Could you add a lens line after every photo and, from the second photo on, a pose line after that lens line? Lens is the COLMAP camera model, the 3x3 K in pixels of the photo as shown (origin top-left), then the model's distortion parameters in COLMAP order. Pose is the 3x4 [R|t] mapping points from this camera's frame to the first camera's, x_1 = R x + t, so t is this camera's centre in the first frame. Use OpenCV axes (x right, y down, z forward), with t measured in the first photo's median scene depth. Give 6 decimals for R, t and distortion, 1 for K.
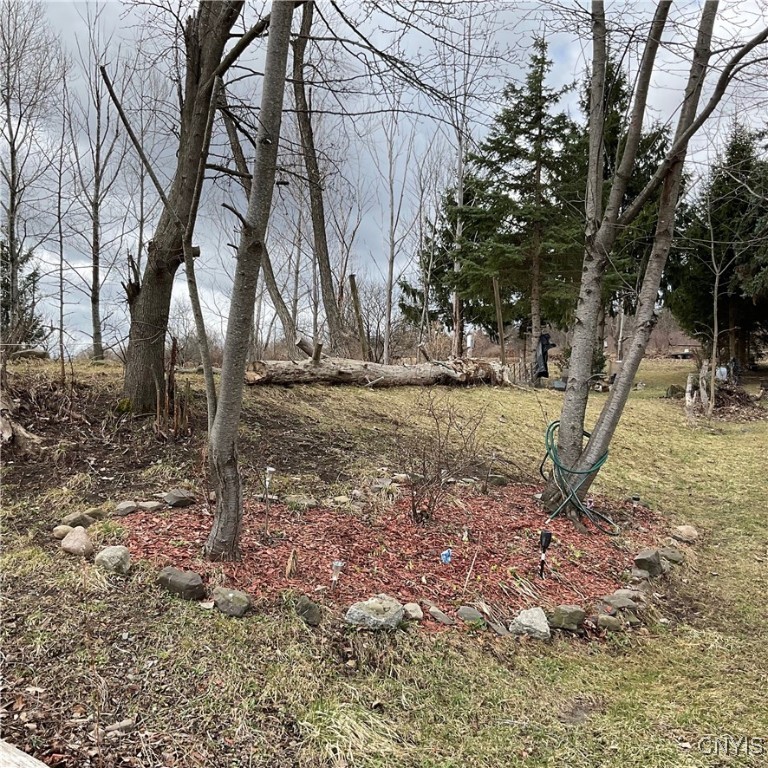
lens RADIAL K [[839.5, 0, 384.0], [0, 839.5, 384.0], [0, 0, 1]] dist [0.117380, -0.290398]
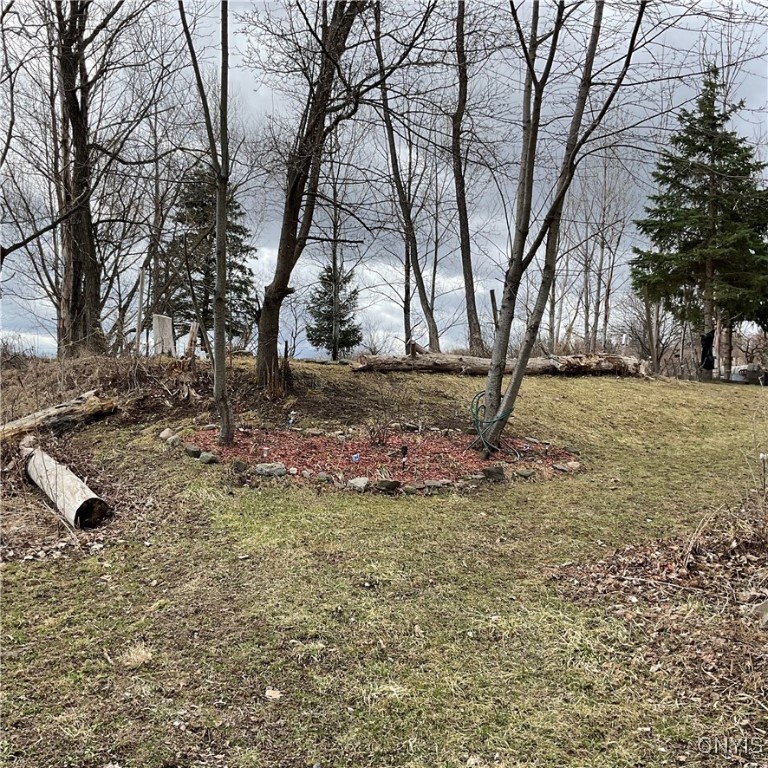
lens RADIAL K [[839.5, 0, 384.0], [0, 839.5, 384.0], [0, 0, 1]] dist [0.117380, -0.290398]
pose [[0.912889, 0.003121, -0.408196, 0.298116], [-0.004226, 0.999989, -0.001805, 0.015658], [0.408186, 0.003373, 0.912893, -0.220104]]
